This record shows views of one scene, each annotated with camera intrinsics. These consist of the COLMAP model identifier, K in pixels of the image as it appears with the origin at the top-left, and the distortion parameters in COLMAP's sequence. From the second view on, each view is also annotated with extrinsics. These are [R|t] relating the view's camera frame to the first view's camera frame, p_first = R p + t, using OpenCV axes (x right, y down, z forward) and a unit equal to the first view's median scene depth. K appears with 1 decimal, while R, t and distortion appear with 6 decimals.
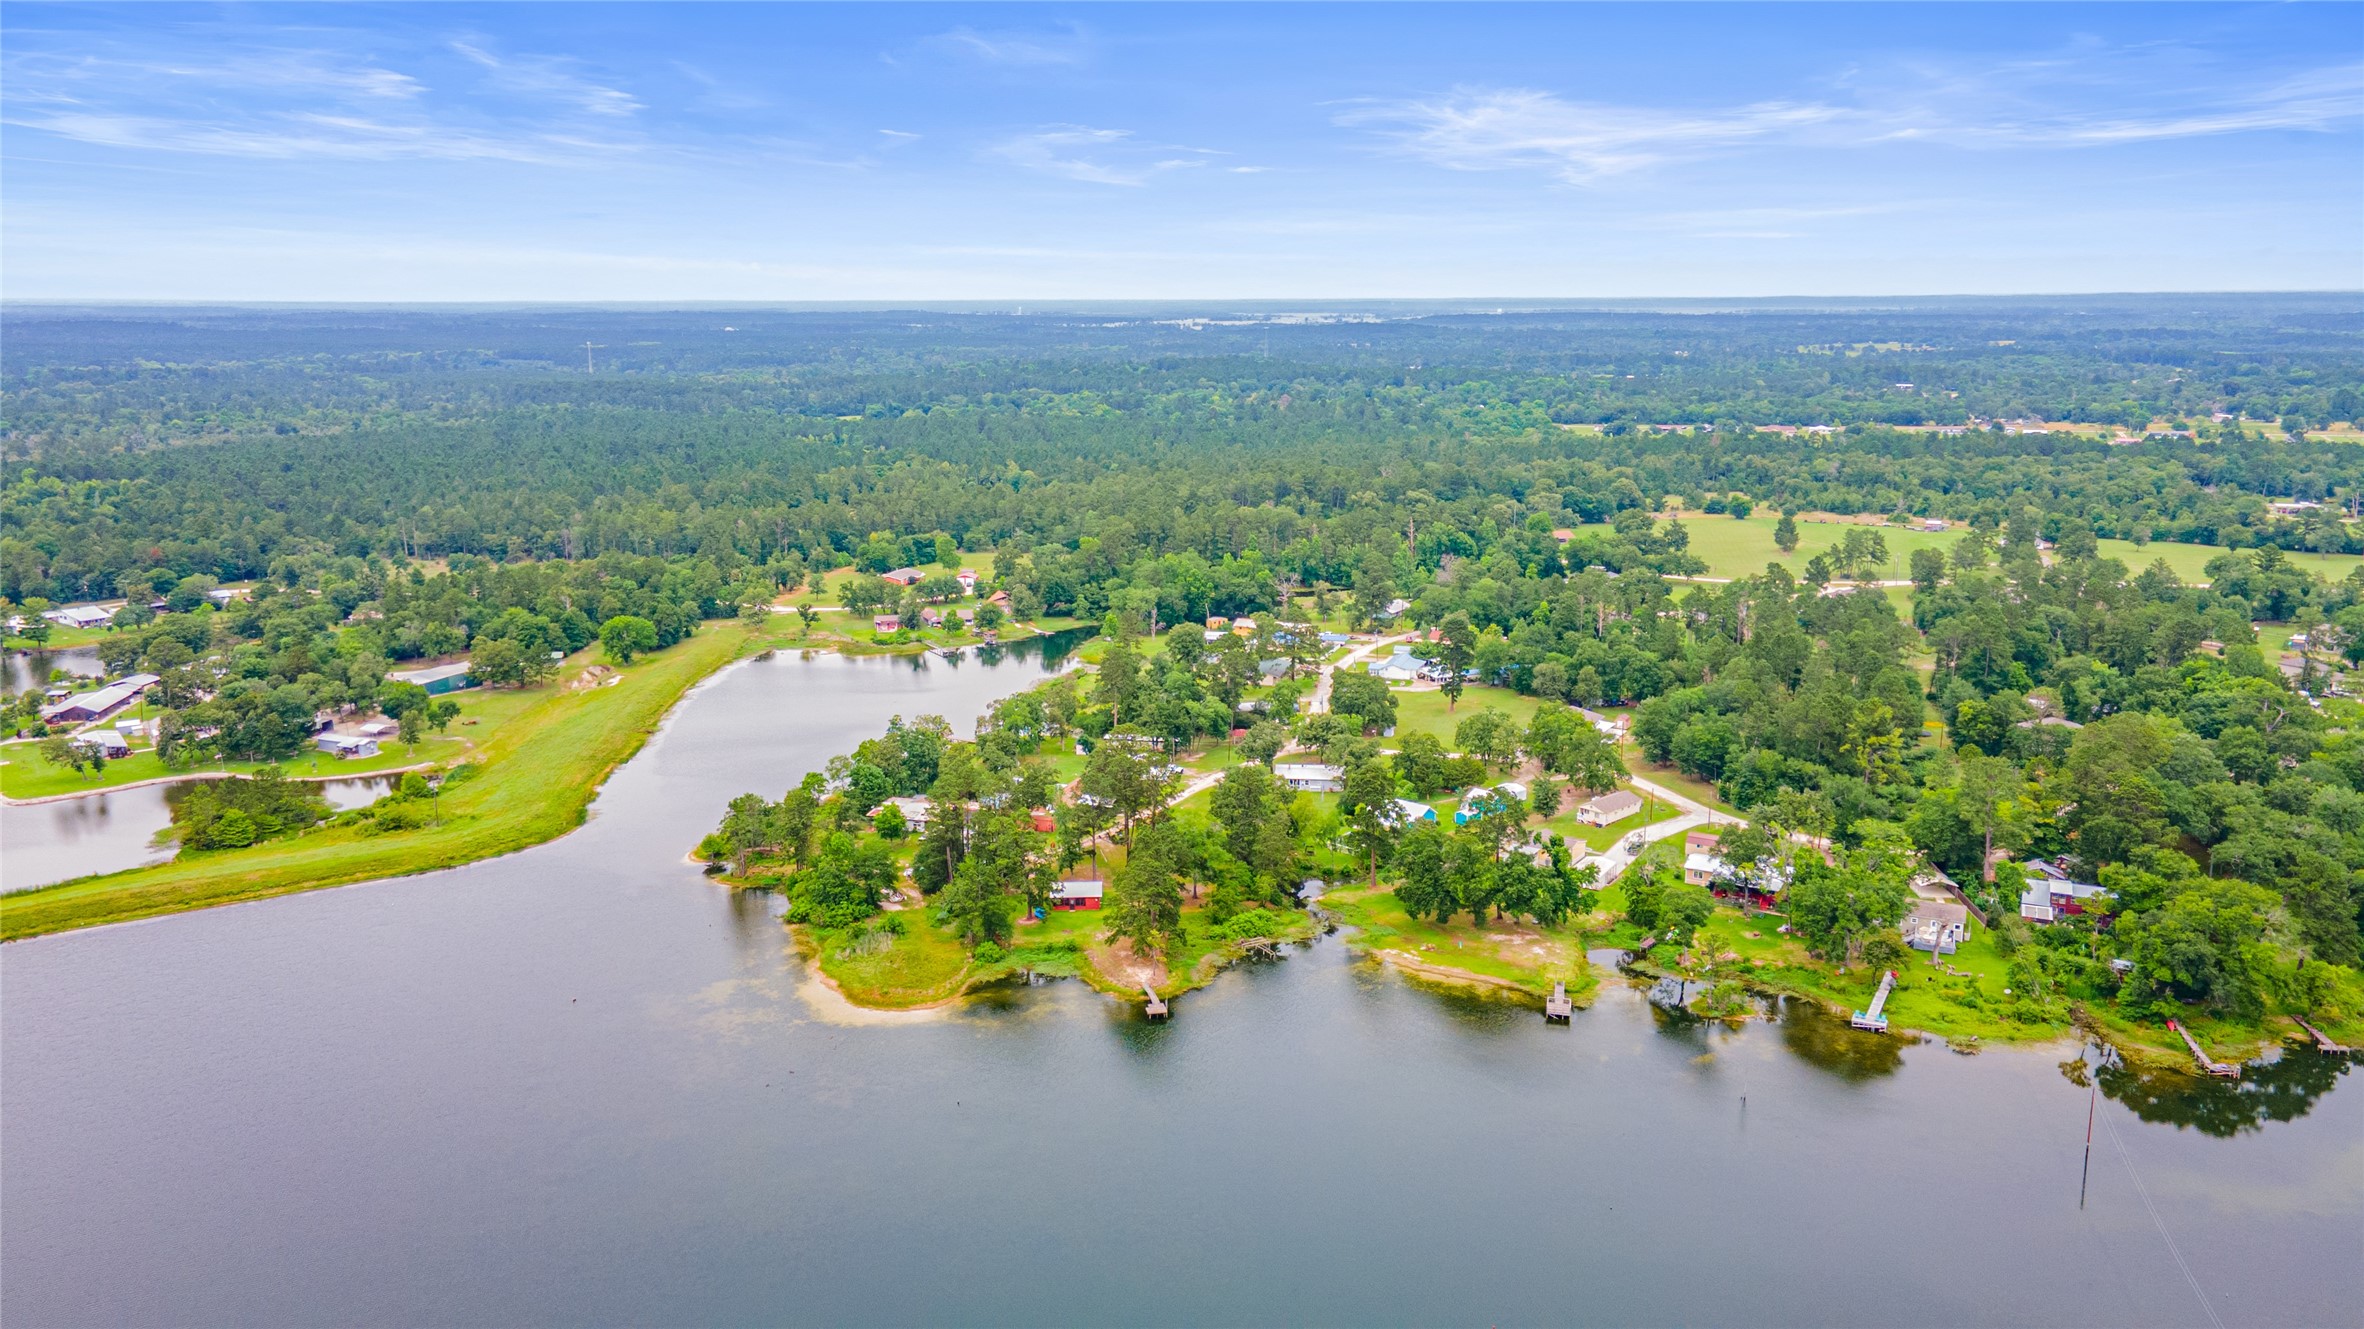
lens RADIAL K [[1682.7, 0, 1183.2], [0, 1682.7, 666.1], [0, 0, 1]] dist [0.044954, 0.003232]
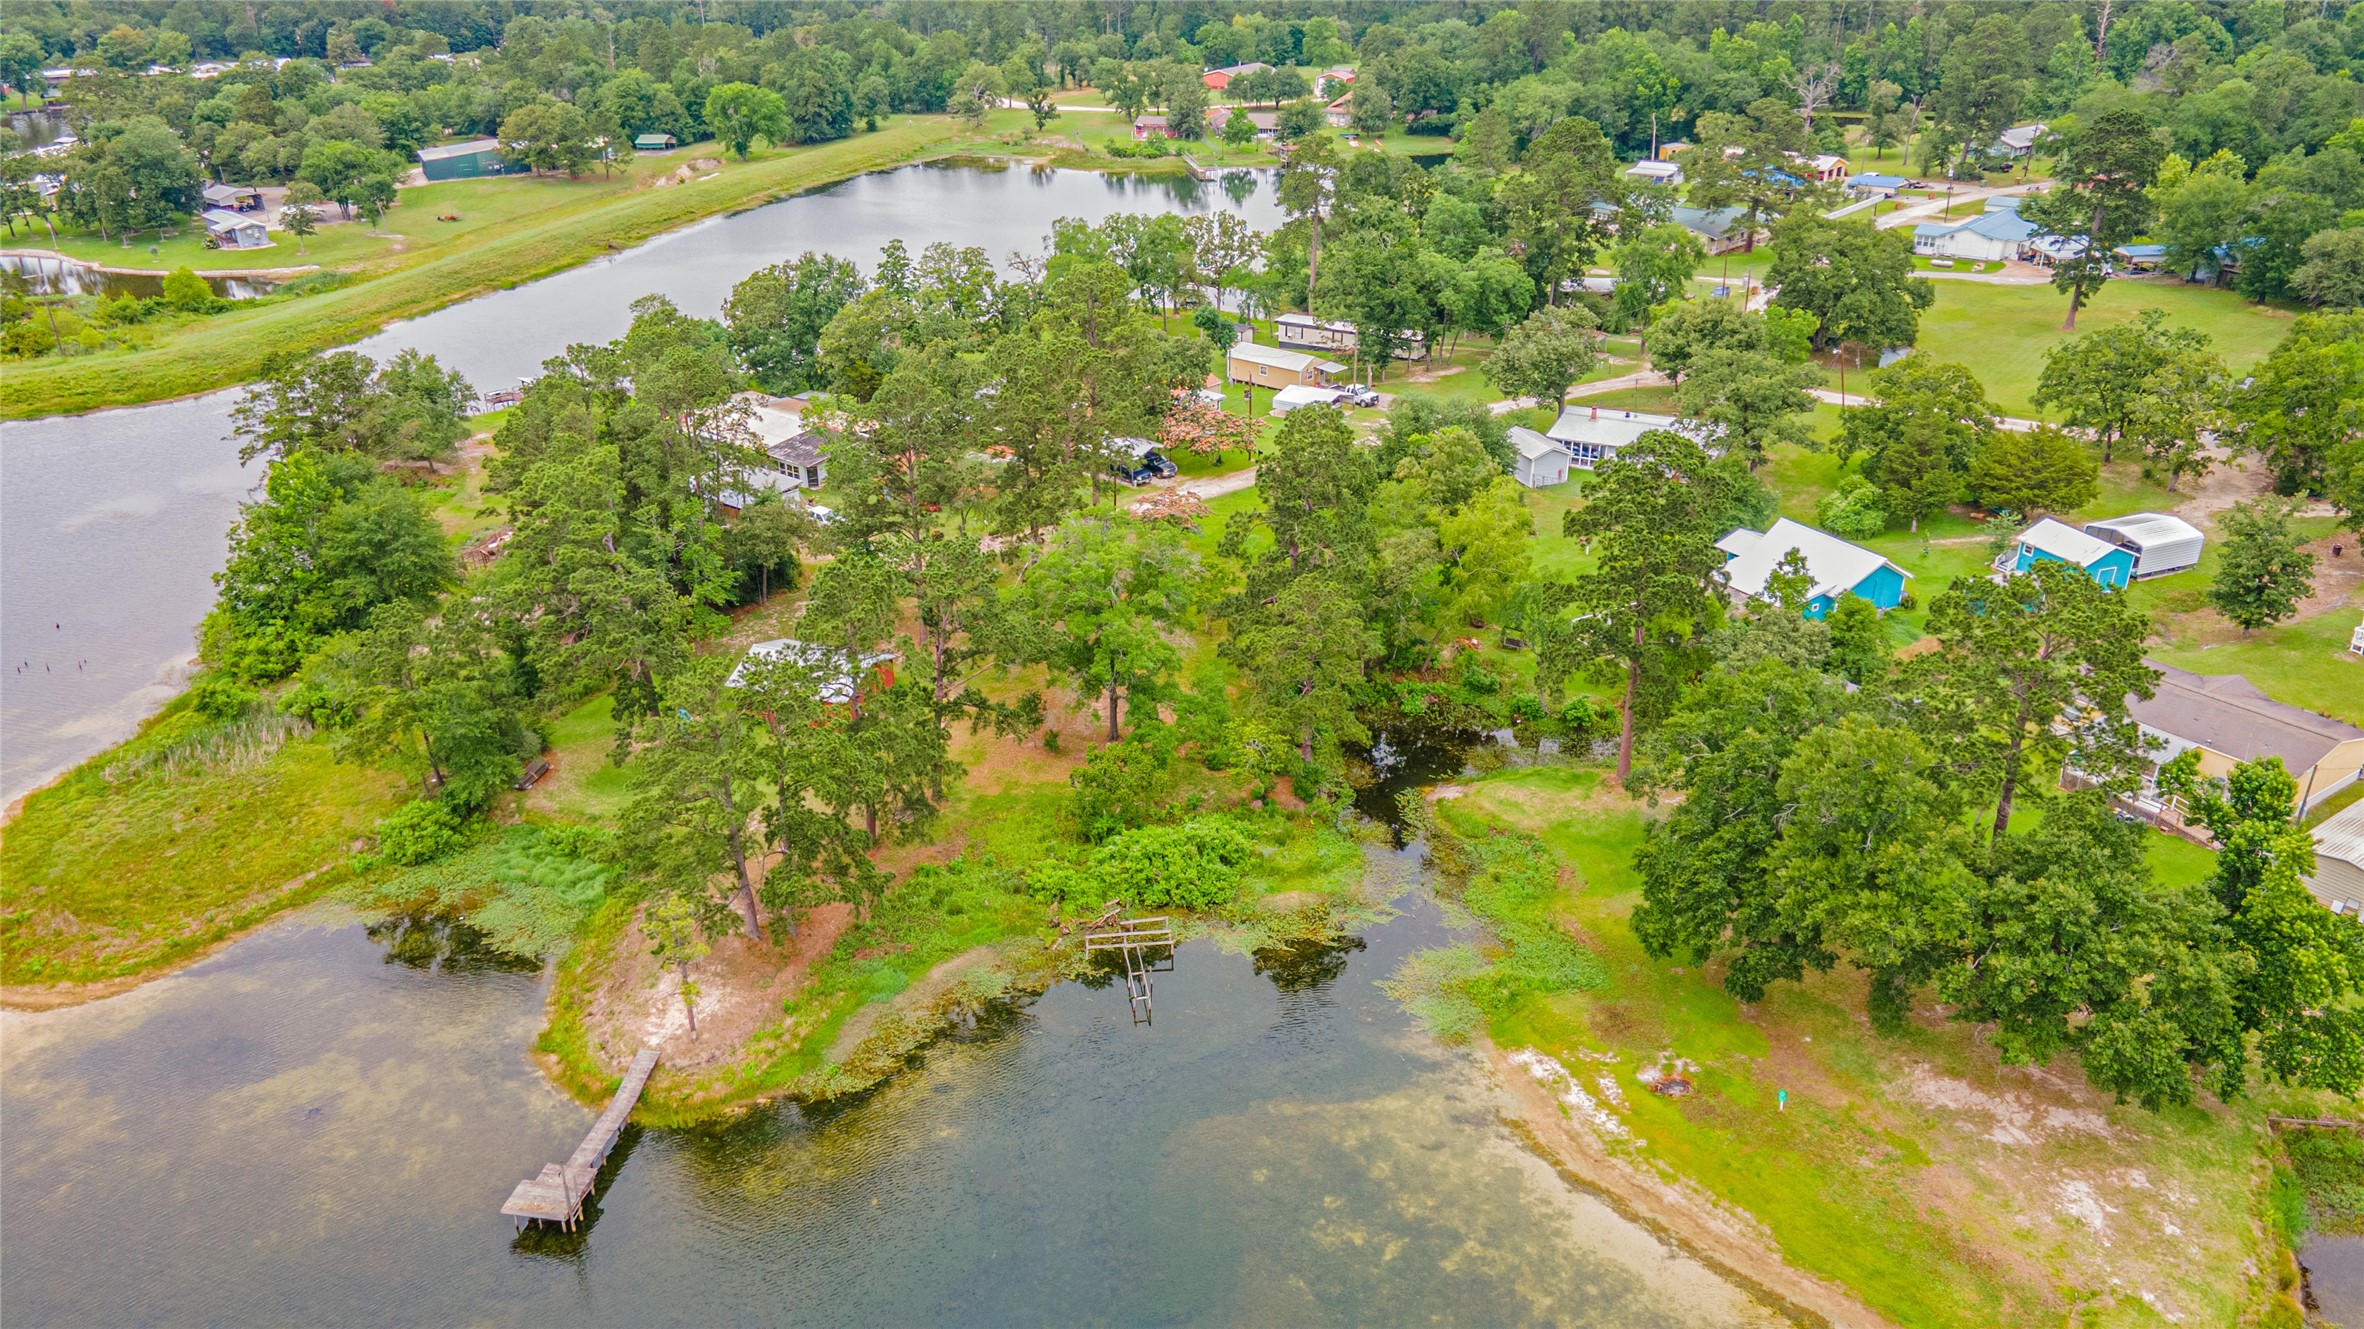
lens RADIAL K [[1682.7, 0, 1179.9], [0, 1682.7, 656.6], [0, 0, 1]] dist [0.044954, 0.003232]
pose [[0.931689, 0.152214, -0.329827, 0.113512], [-0.074718, 0.968861, 0.236062, 0.024665], [0.355489, -0.195292, 0.914051, 0.532484]]
